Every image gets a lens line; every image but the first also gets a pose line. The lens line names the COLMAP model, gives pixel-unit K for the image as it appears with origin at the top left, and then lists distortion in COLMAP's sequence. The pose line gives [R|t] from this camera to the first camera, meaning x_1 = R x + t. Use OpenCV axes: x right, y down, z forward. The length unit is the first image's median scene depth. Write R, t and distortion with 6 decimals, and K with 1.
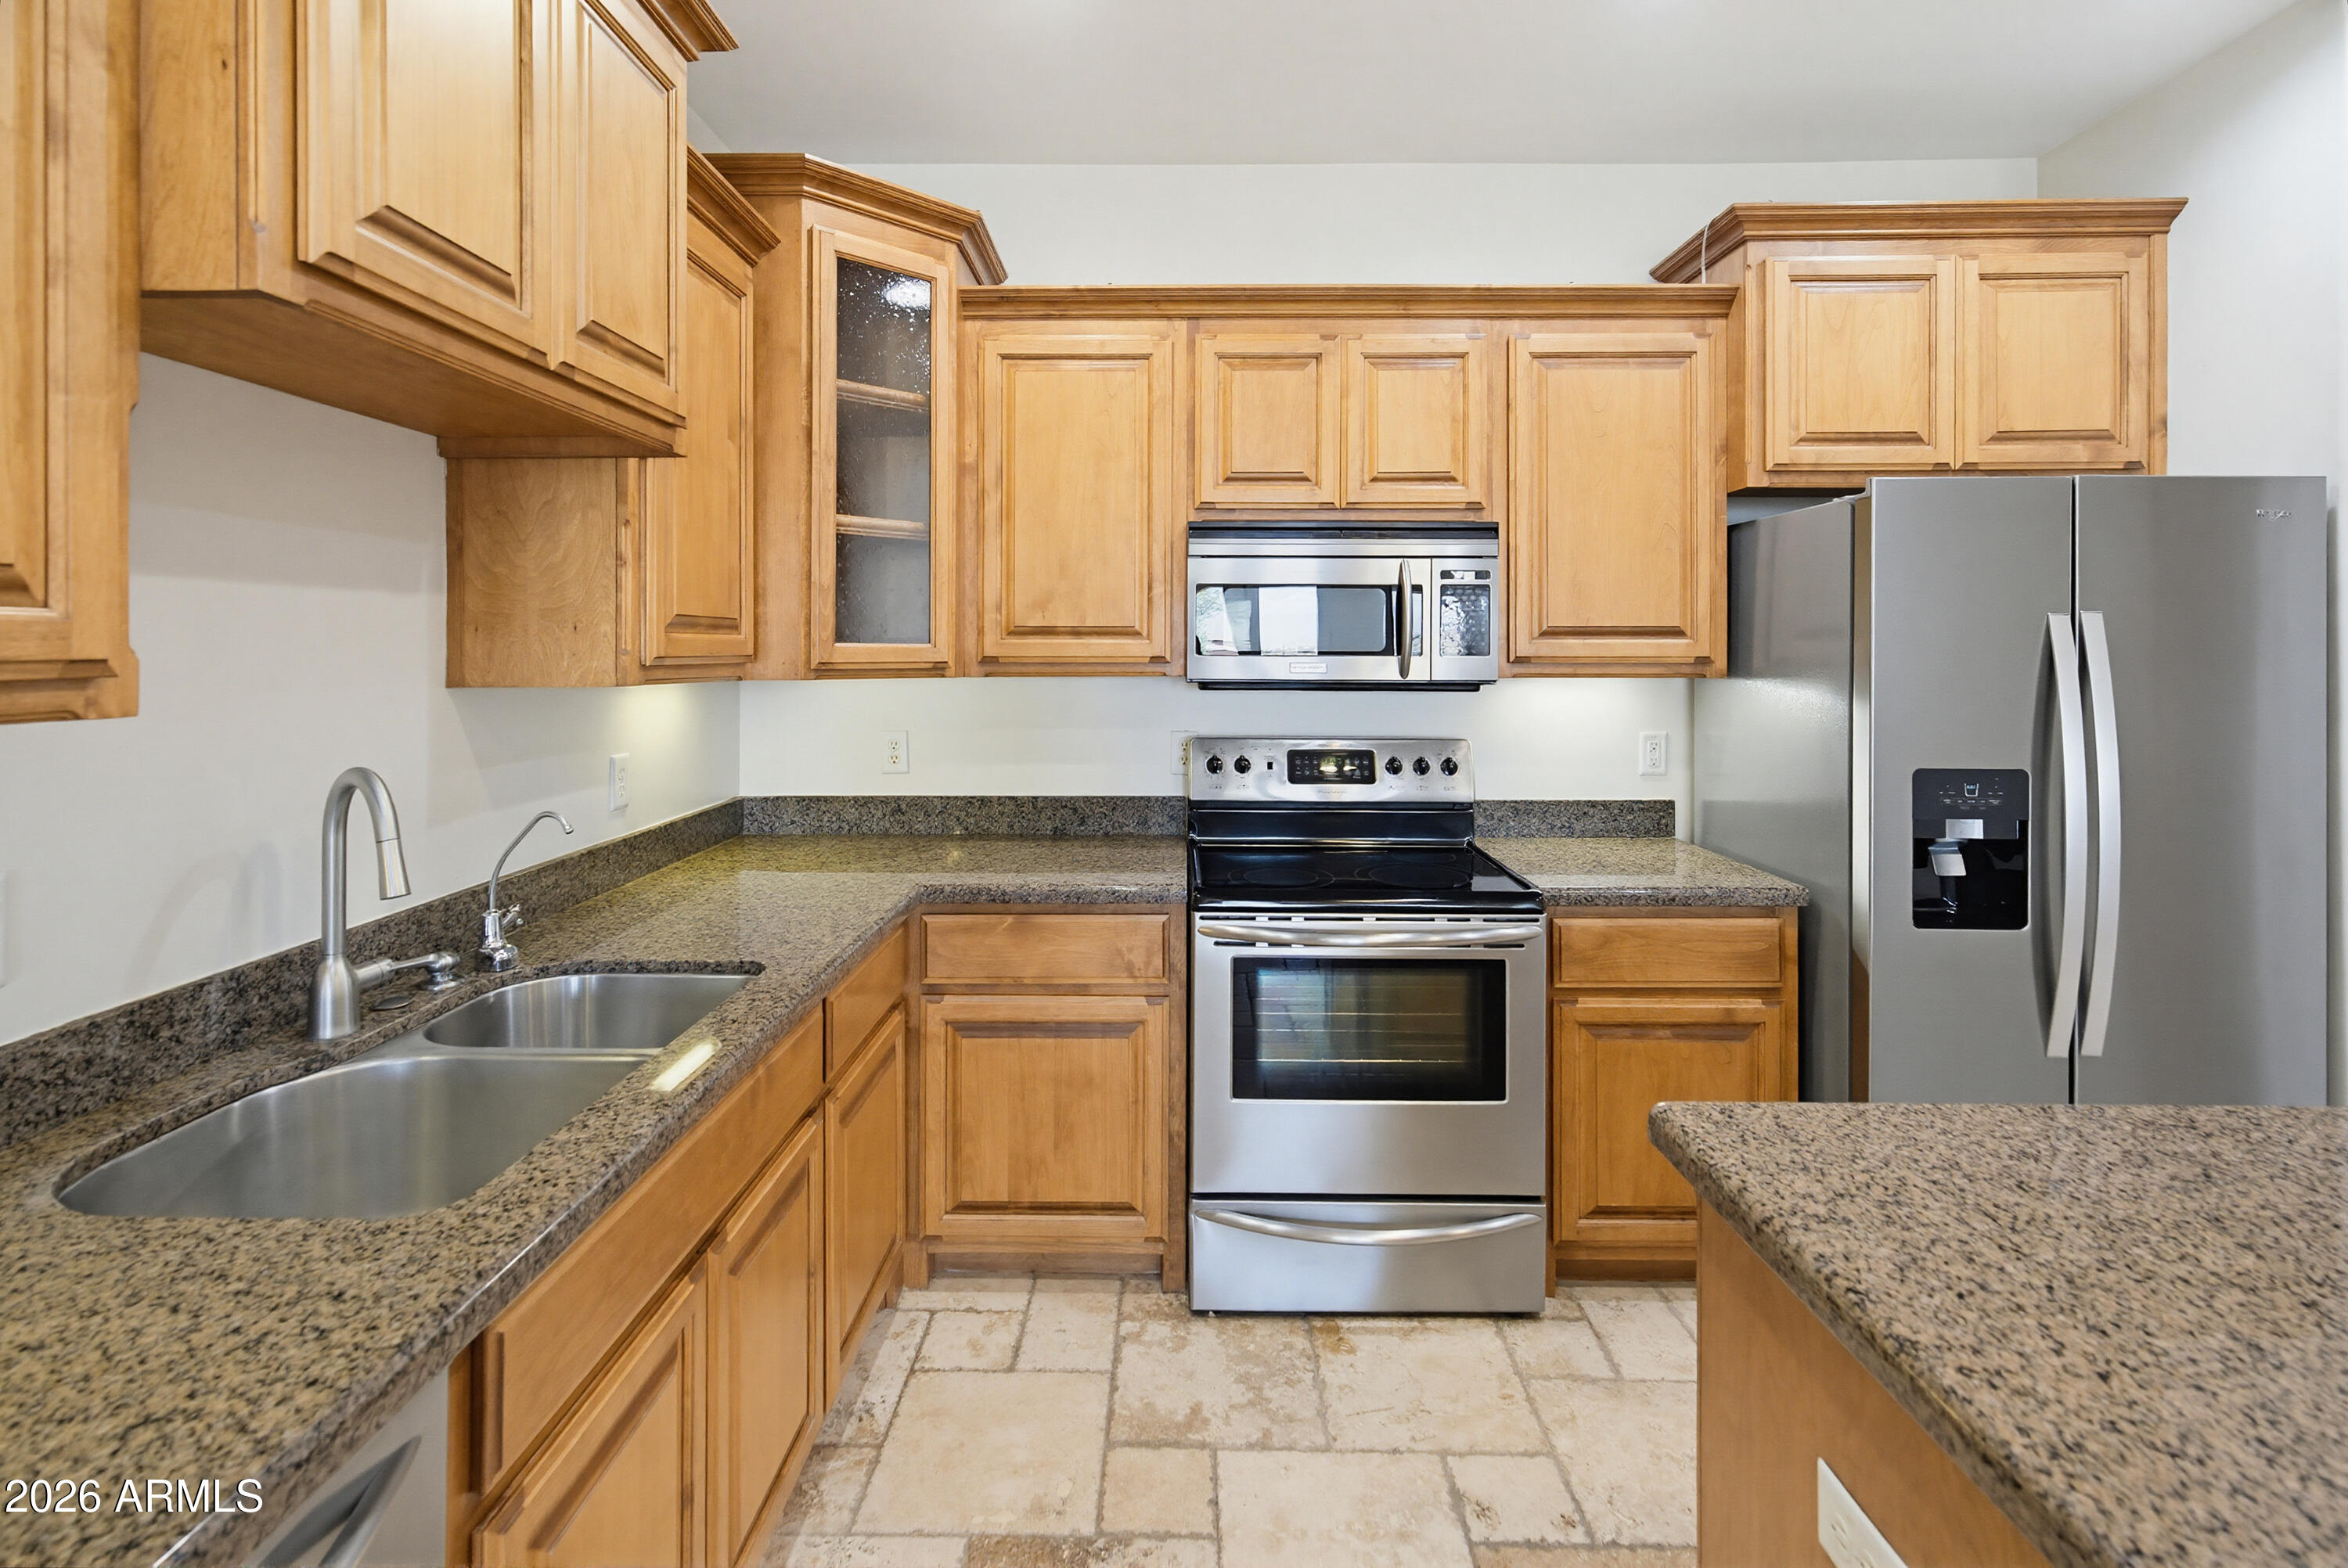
lens RADIAL K [[1084.7, 0, 1154.5], [0, 1084.7, 648.9], [0, 0, 1]] dist [-0.003894, 0.003091]
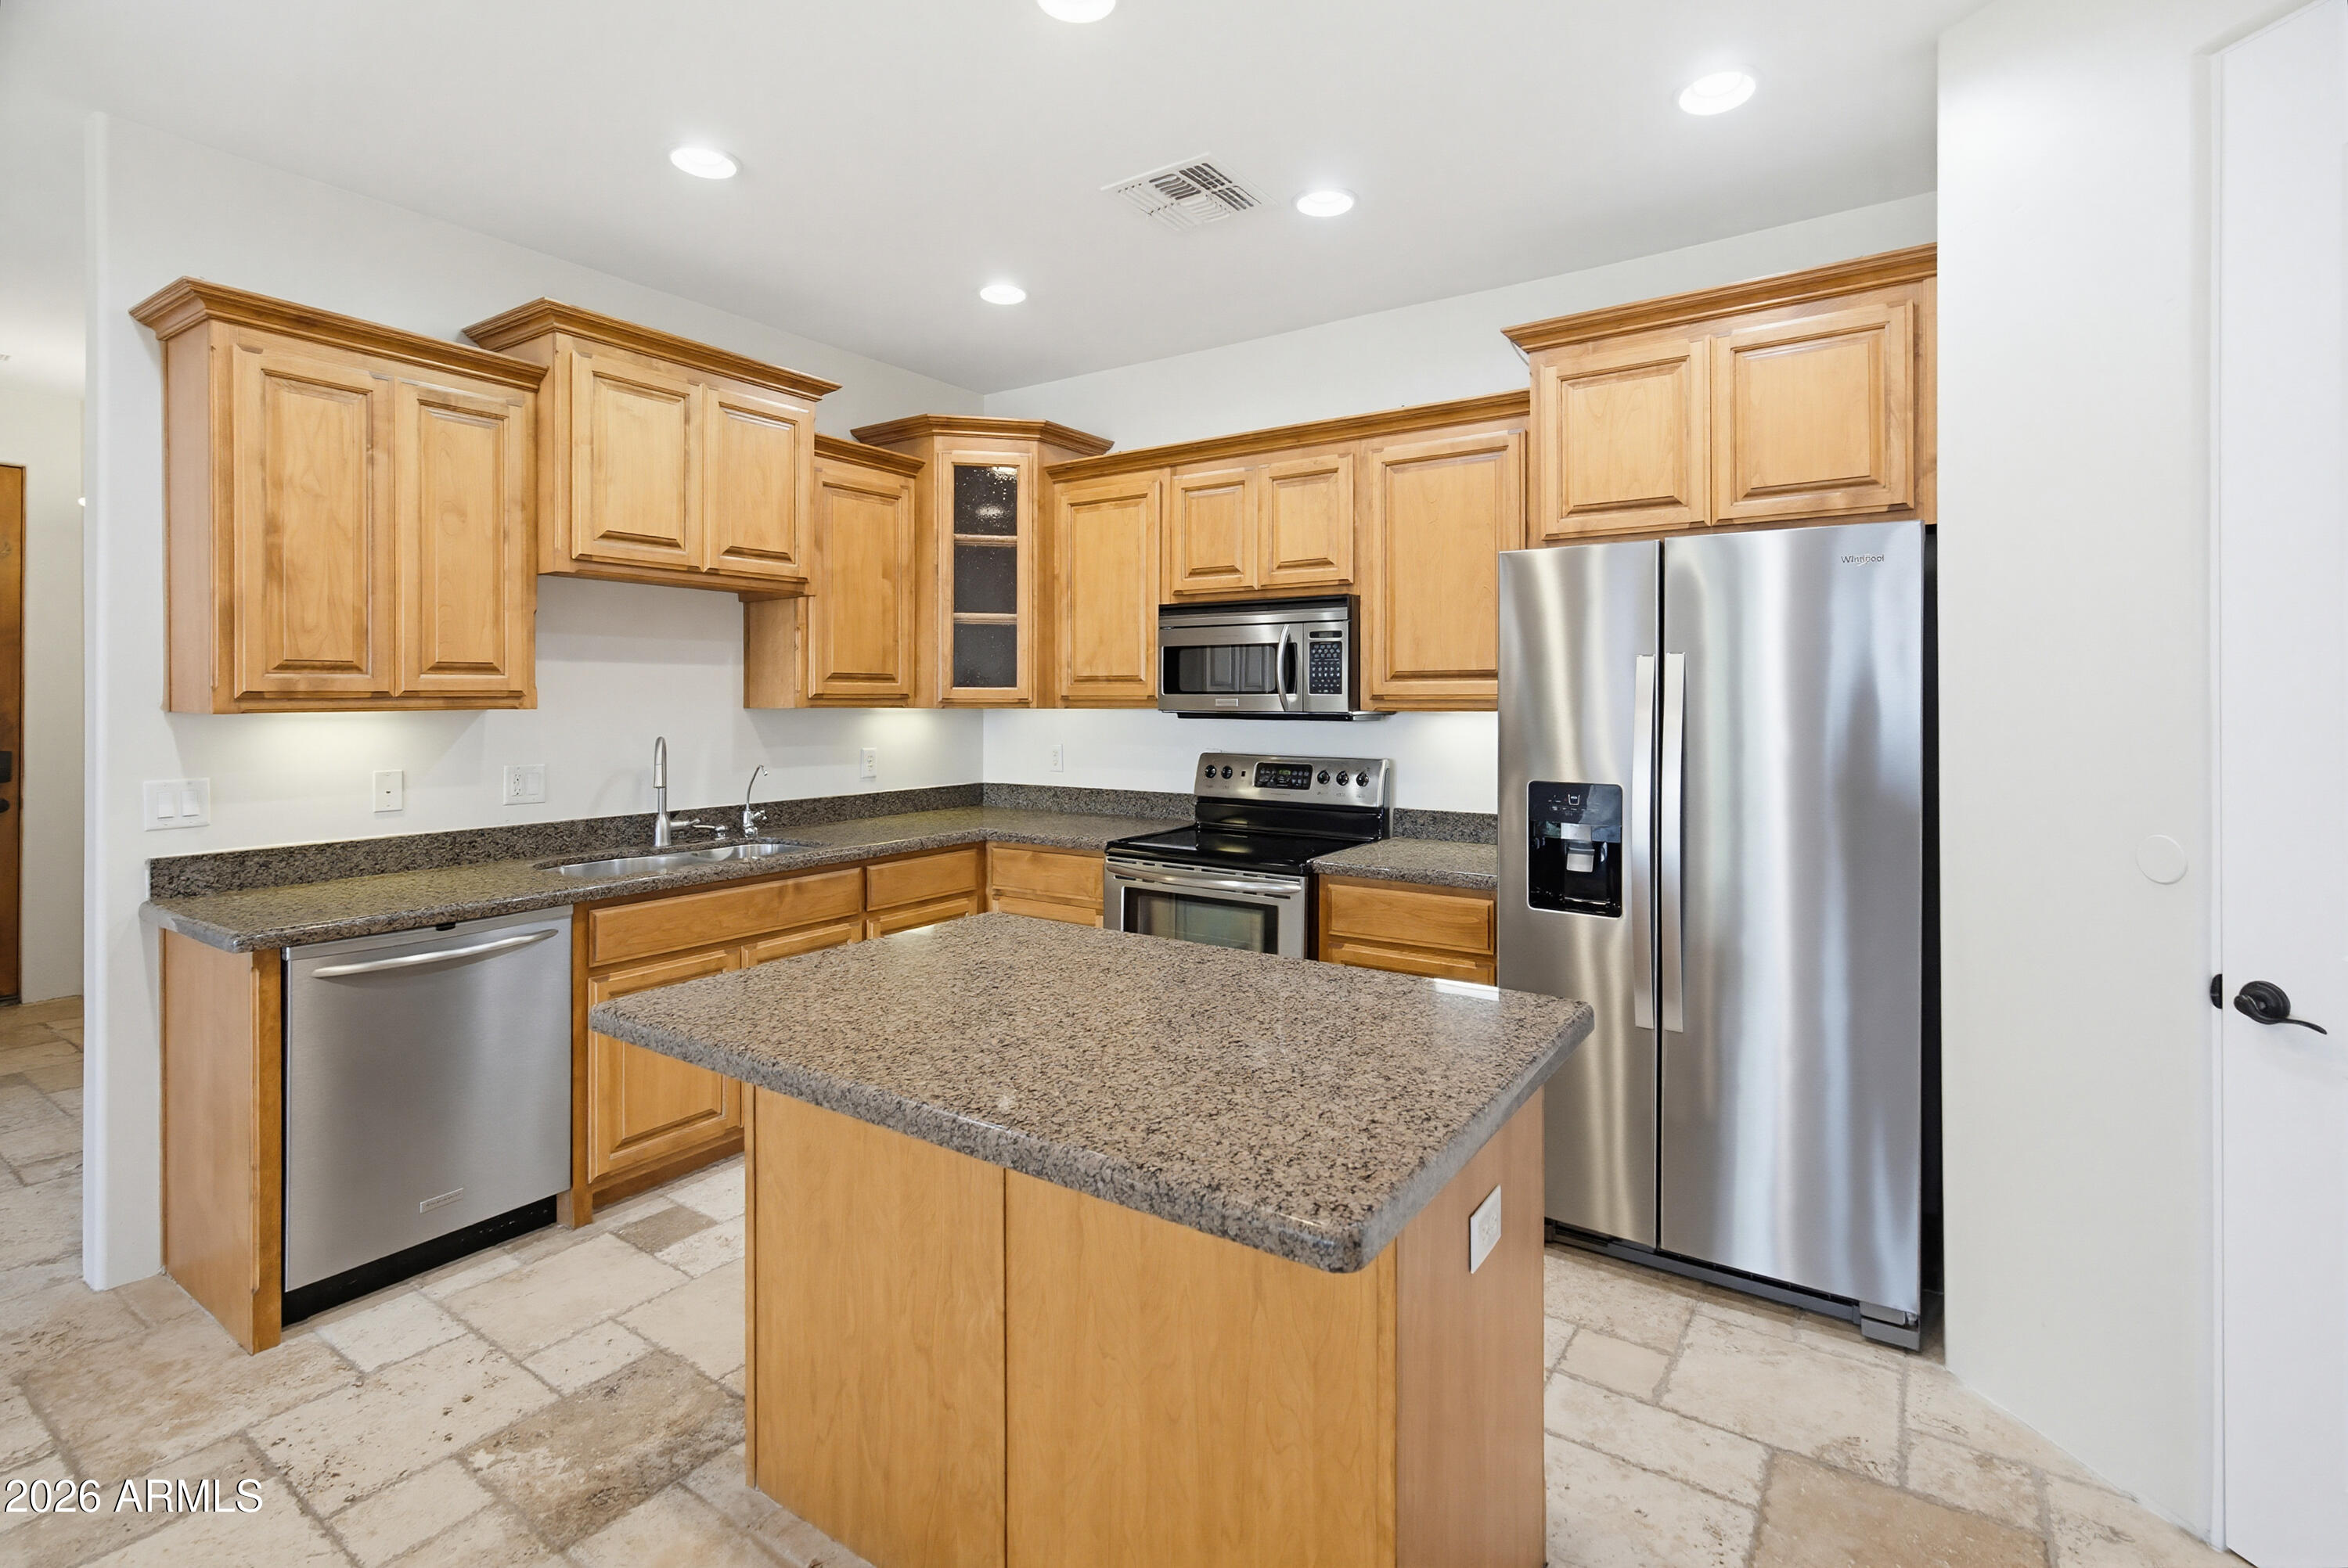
lens RADIAL K [[1084.7, 0, 1185.6], [0, 1084.7, 699.5], [0, 0, 1]] dist [-0.003894, 0.003091]
pose [[0.838381, -0.000776, -0.545085, 0.944638], [0.001056, 0.999999, 0.000200, 0.013650], [0.545084, -0.000744, 0.838381, -0.248757]]
